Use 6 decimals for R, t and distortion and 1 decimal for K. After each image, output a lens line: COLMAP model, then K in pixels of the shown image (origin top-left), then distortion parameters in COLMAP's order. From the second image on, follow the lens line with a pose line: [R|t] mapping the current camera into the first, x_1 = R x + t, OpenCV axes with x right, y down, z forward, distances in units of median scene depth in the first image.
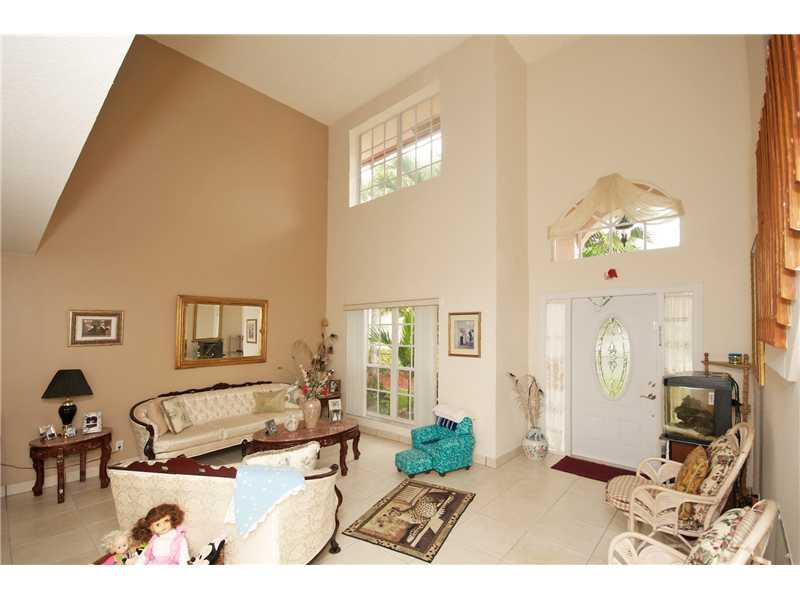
lens RADIAL K [[368.8, 0, 405.2], [0, 368.8, 297.5], [0, 0, 1]] dist [-0.000665, -0.000458]
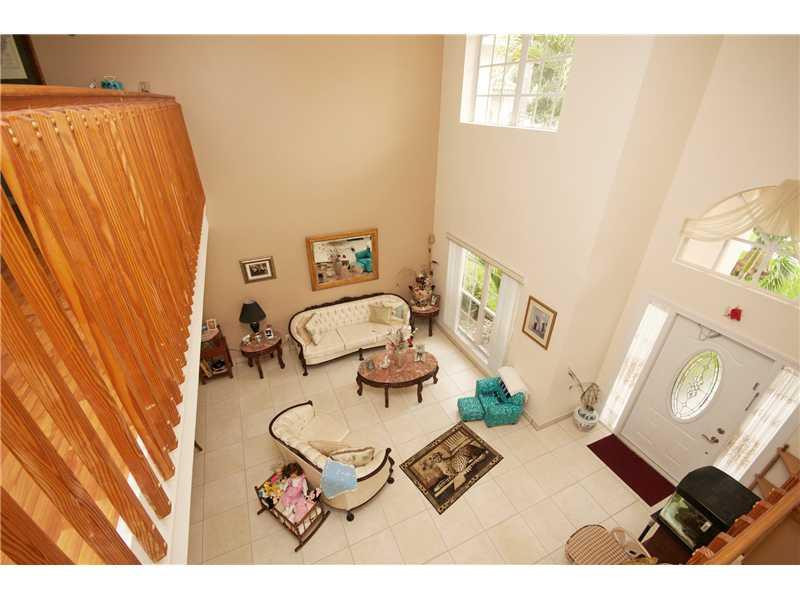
lens RADIAL K [[368.8, 0, 397.7], [0, 368.8, 298.1], [0, 0, 1]] dist [-0.000665, -0.000458]
pose [[0.911920, 0.199432, -0.358649, 0.169354], [0.026246, 0.843834, 0.535962, -0.562218], [0.409528, -0.498168, 0.764275, 0.089915]]
